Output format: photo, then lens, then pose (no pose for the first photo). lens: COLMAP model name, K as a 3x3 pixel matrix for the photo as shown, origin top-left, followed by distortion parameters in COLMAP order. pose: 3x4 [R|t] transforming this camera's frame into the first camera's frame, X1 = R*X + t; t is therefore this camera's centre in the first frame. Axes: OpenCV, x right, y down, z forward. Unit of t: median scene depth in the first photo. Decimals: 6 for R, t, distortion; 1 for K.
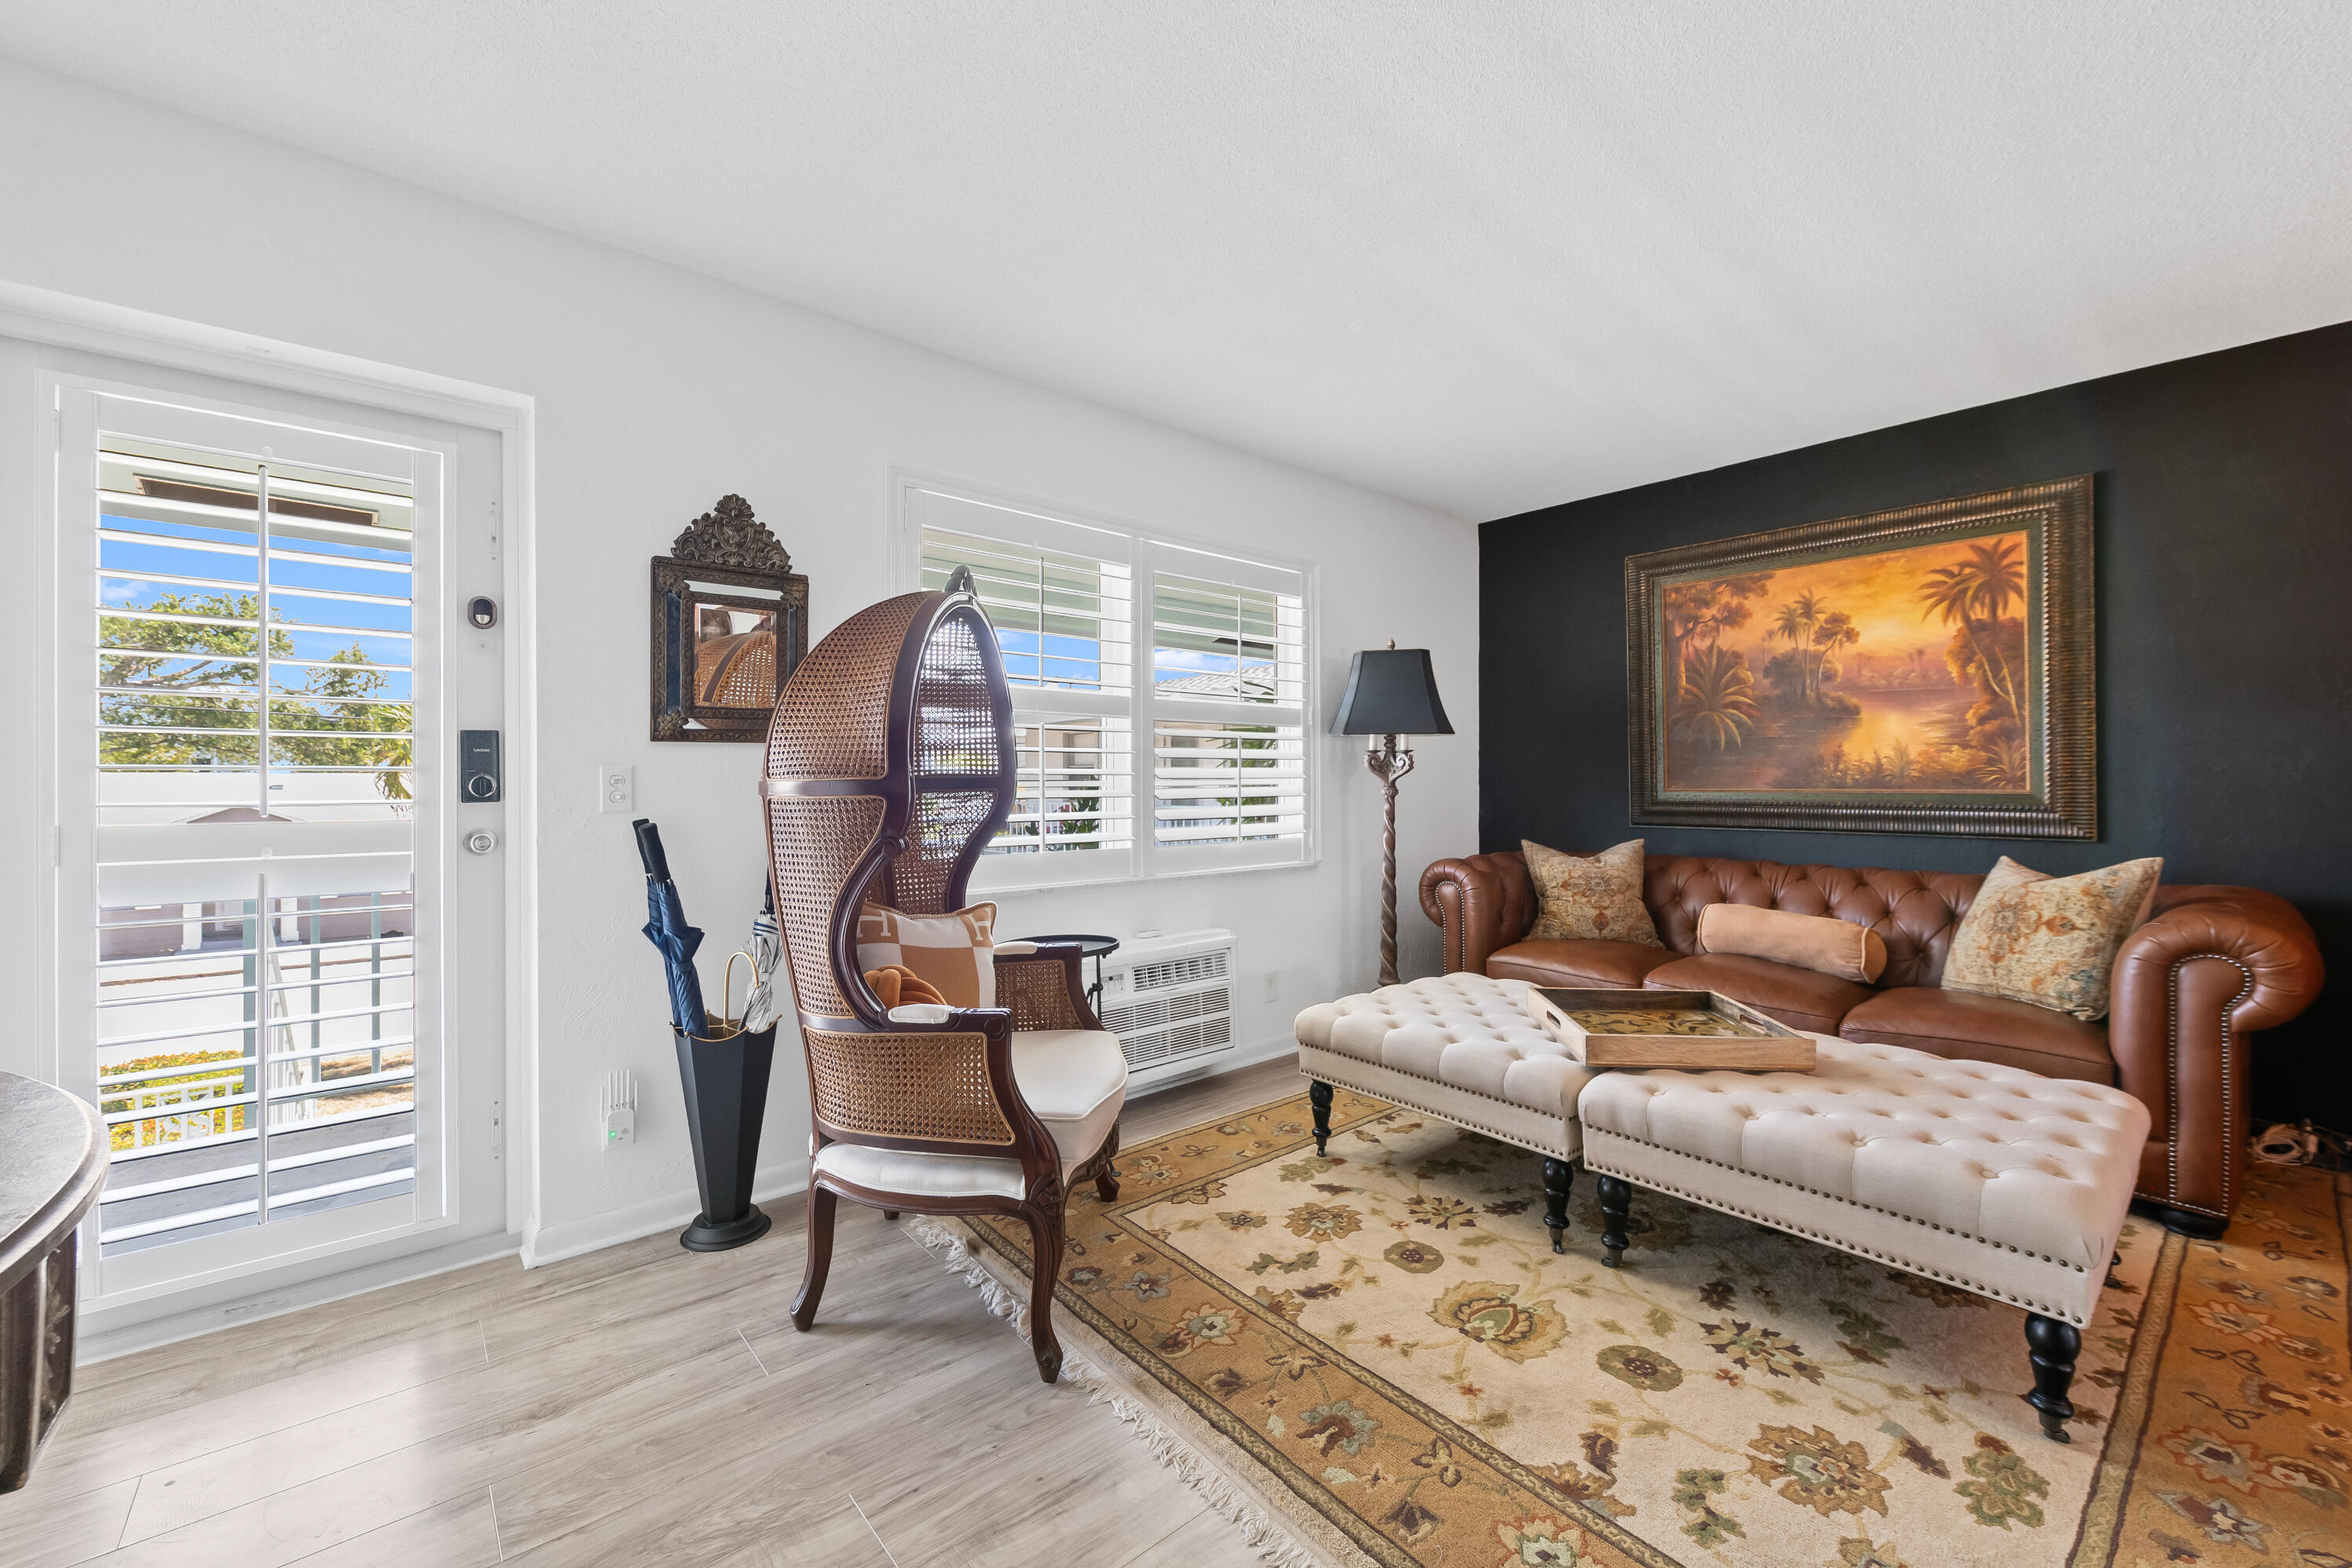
lens RADIAL K [[934.6, 0, 1194.7], [0, 934.6, 776.3], [0, 0, 1]] dist [0.002318, -0.003299]
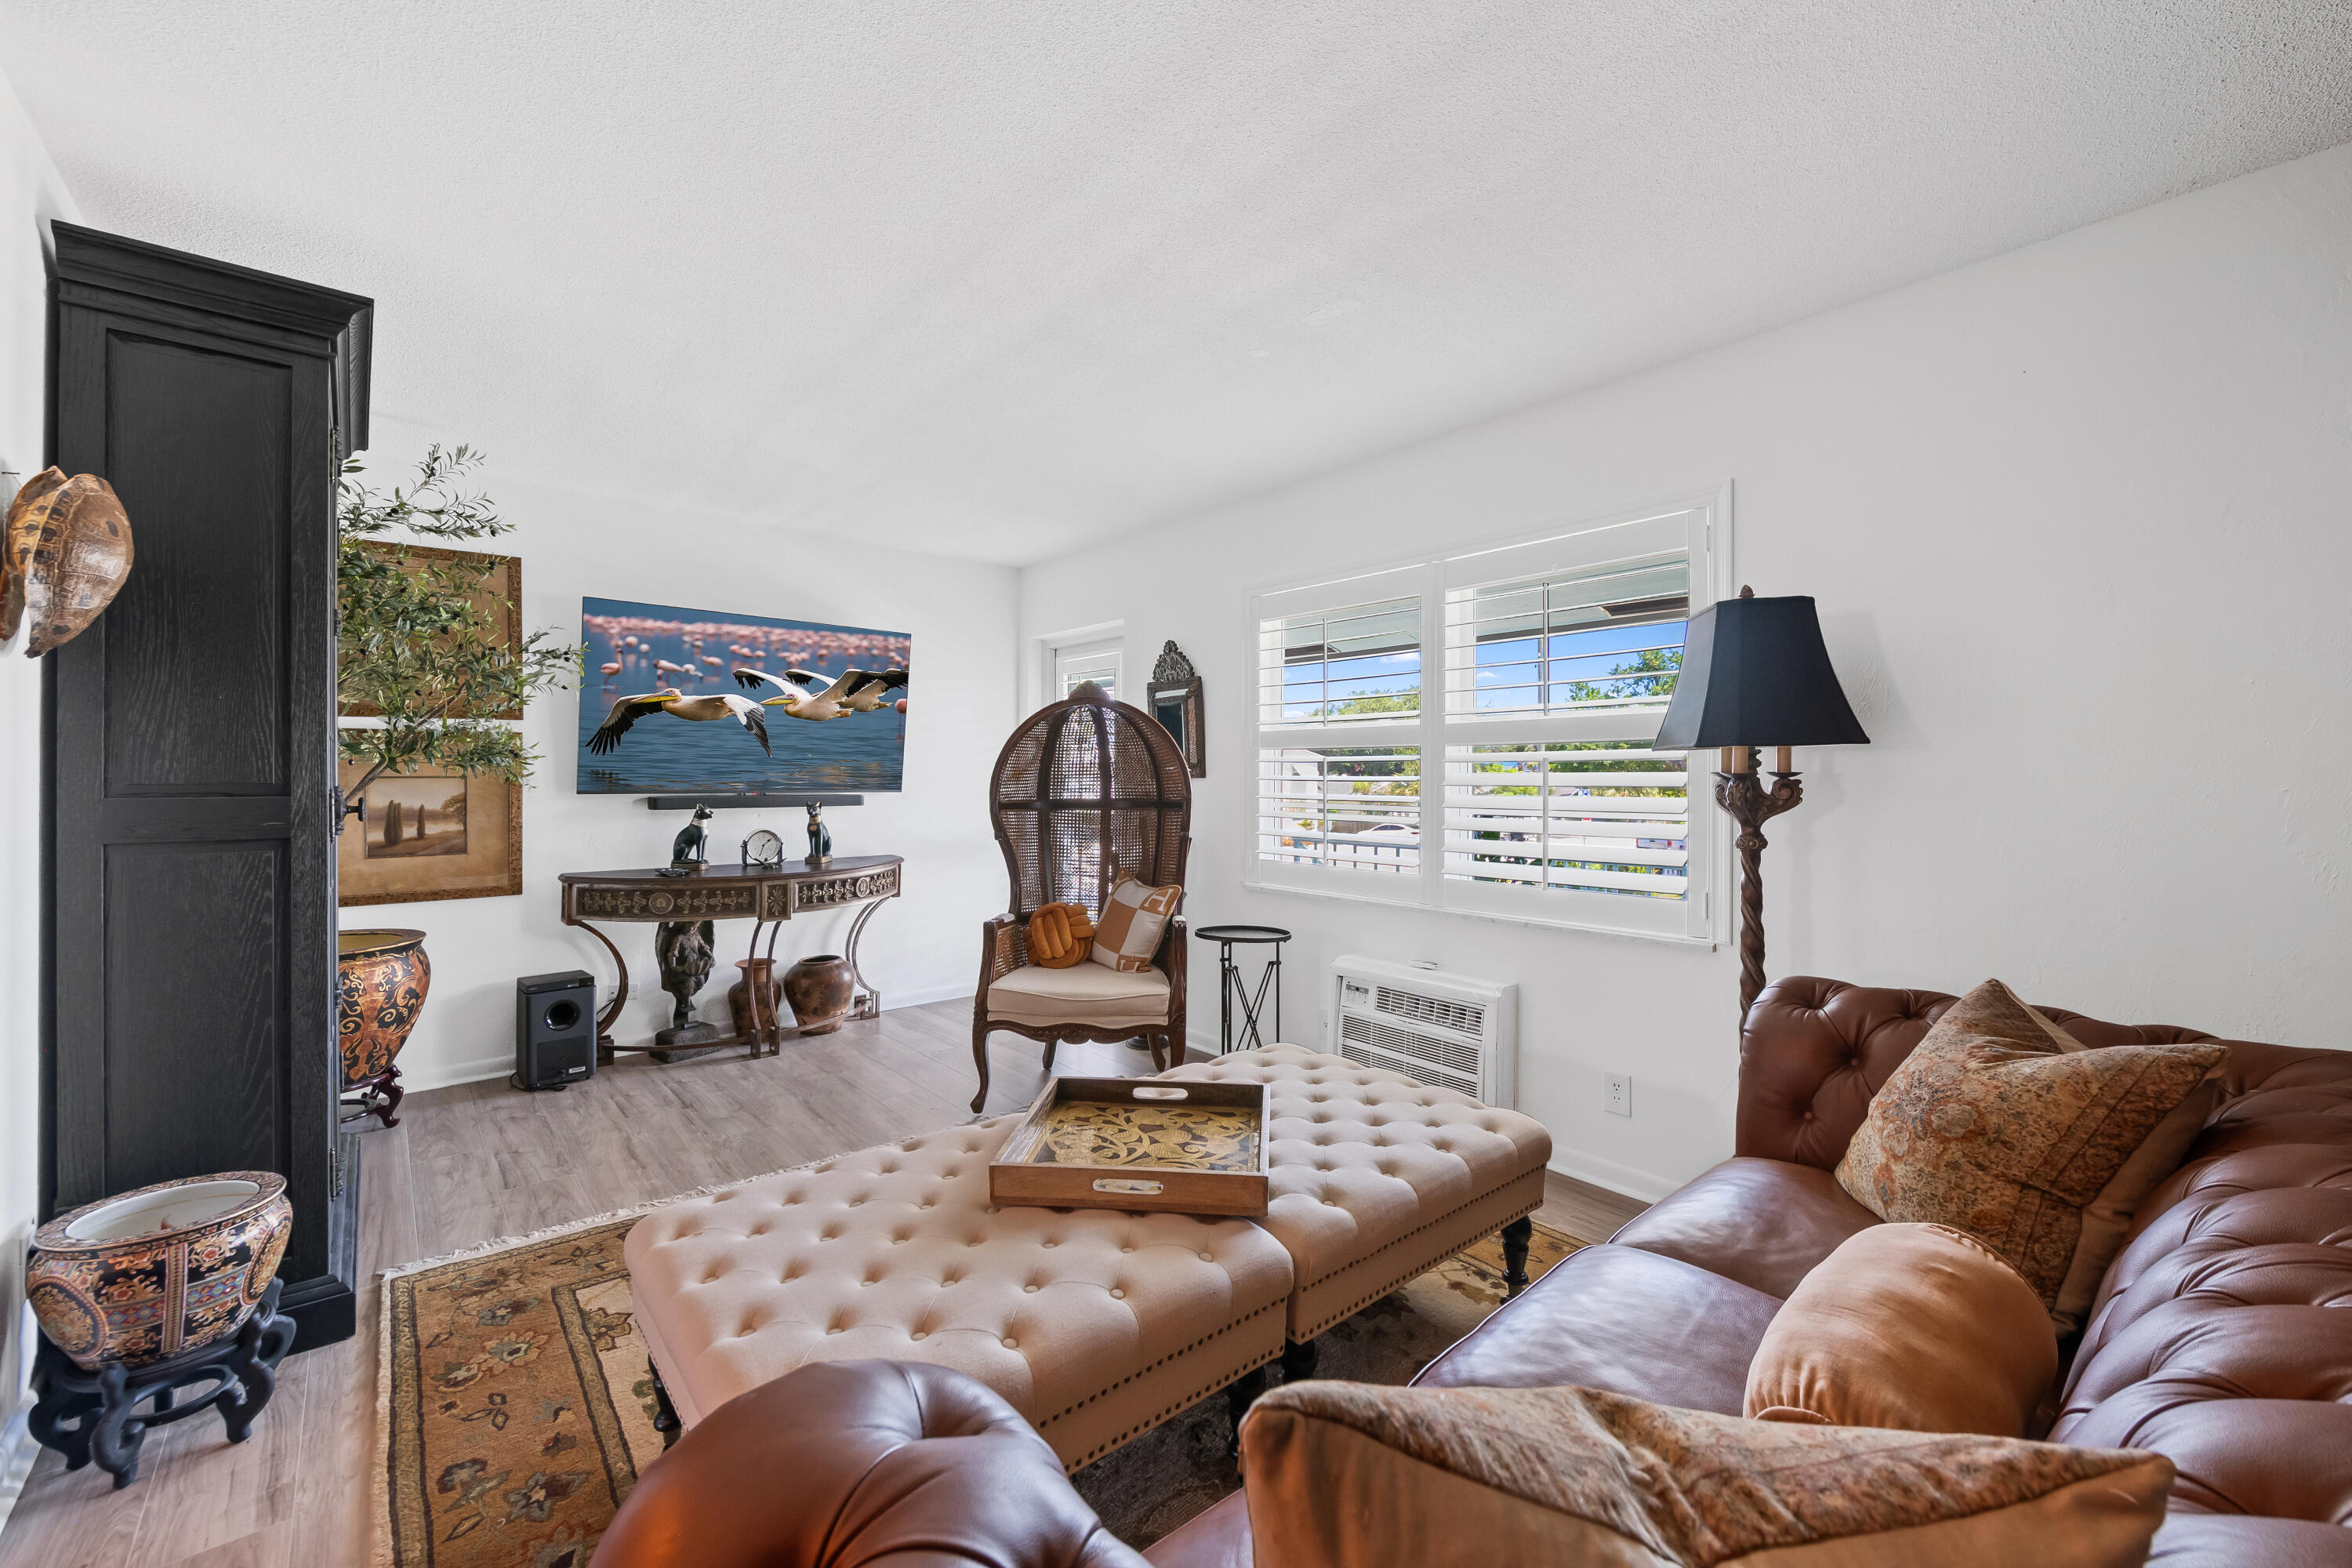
lens RADIAL K [[934.6, 0, 1197.5], [0, 934.6, 762.8], [0, 0, 1]] dist [0.002318, -0.003299]
pose [[-0.004078, -0.008000, -0.999960, 0.996497], [0.003984, 0.999960, -0.008016, -0.039844], [0.999984, -0.004017, -0.004046, 0.811580]]
